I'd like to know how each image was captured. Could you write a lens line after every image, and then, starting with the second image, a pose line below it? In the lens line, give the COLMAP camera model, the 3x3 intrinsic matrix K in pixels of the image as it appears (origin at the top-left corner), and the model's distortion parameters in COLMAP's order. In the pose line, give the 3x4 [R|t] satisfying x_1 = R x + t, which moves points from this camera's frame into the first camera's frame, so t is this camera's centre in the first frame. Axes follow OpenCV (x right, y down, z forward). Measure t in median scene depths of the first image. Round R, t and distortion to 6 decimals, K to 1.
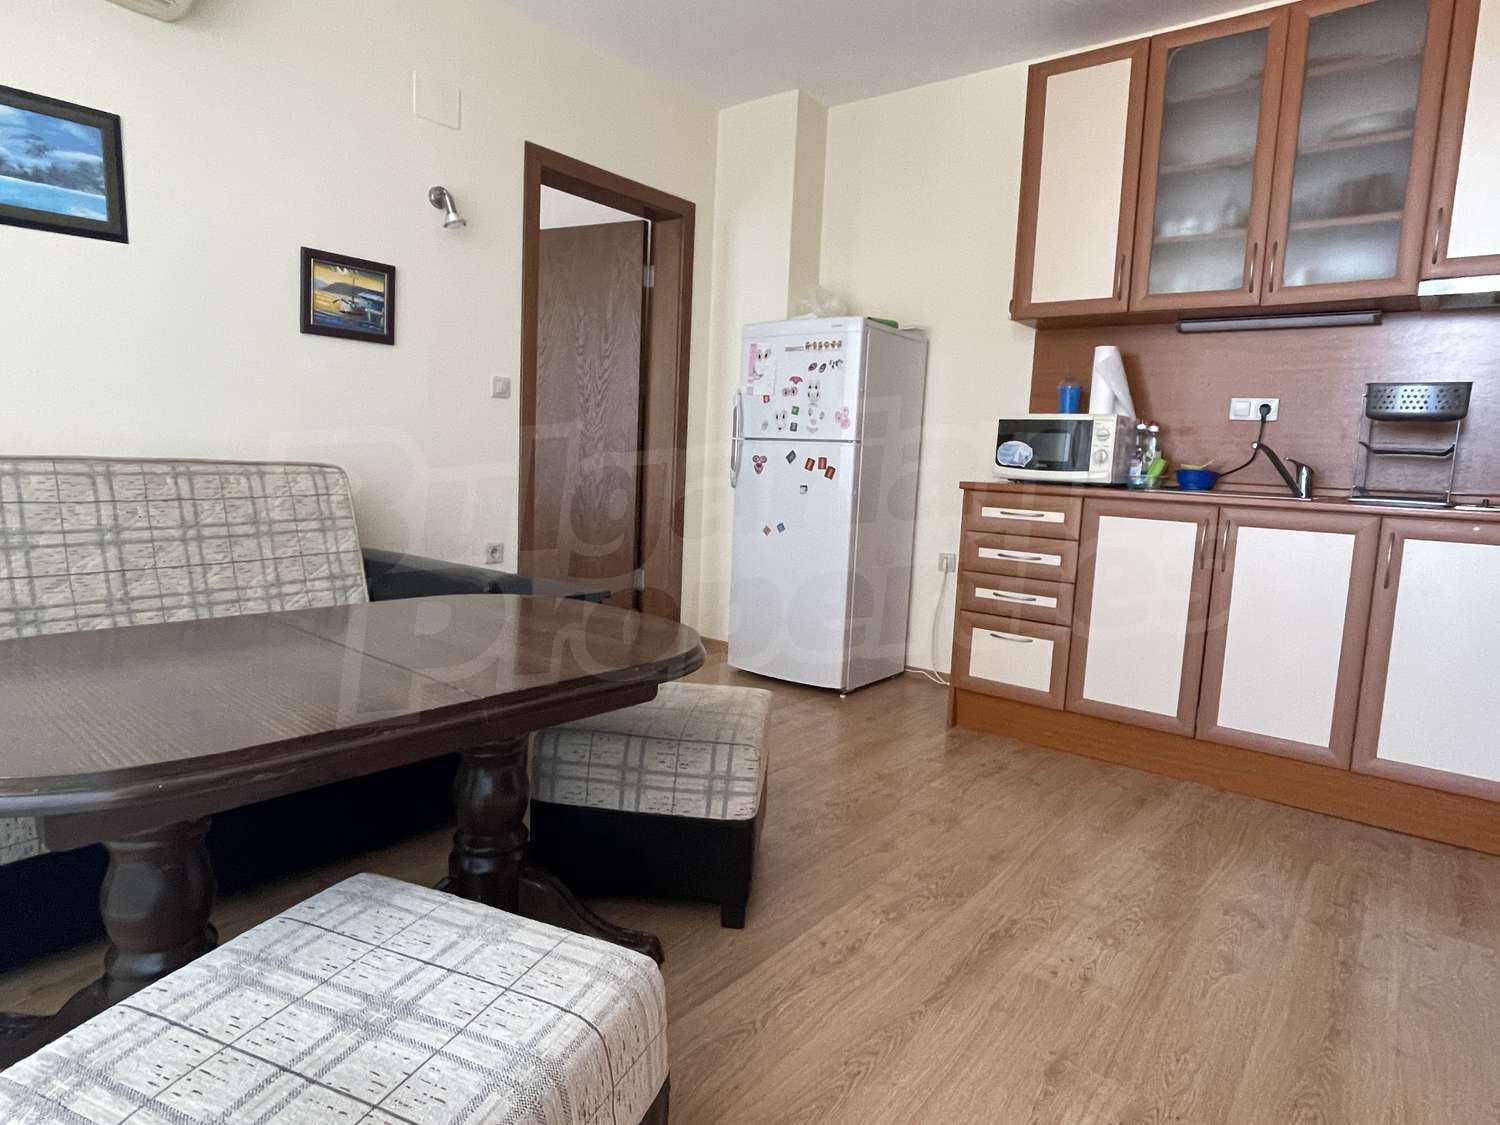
lens RADIAL K [[883.5, 0, 745.1], [0, 883.5, 565.2], [0, 0, 1]] dist [0.015658, -0.022307]
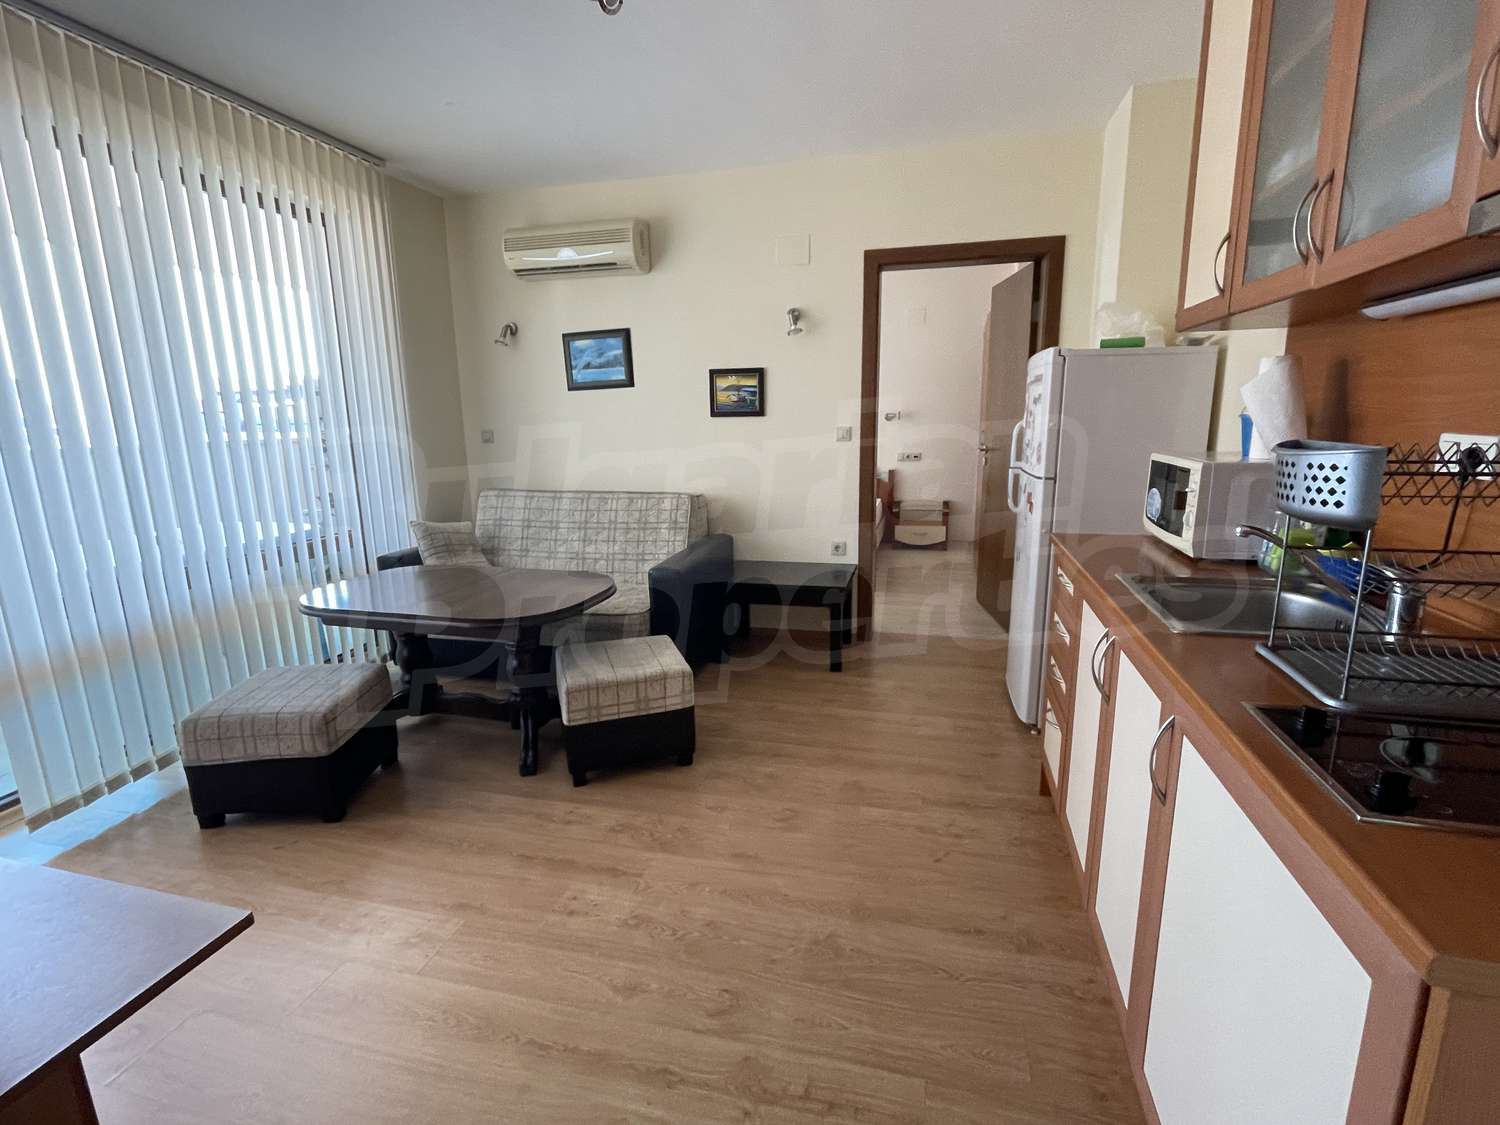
lens RADIAL K [[706.1, 0, 743.9], [0, 706.1, 561.3], [0, 0, 1]] dist [0.001856, 0.000098]
pose [[0.400042, 0.137297, -0.906155, 0.830463], [-0.076856, 0.990258, 0.116110, -0.135109], [0.913269, 0.023195, 0.406697, 0.455069]]
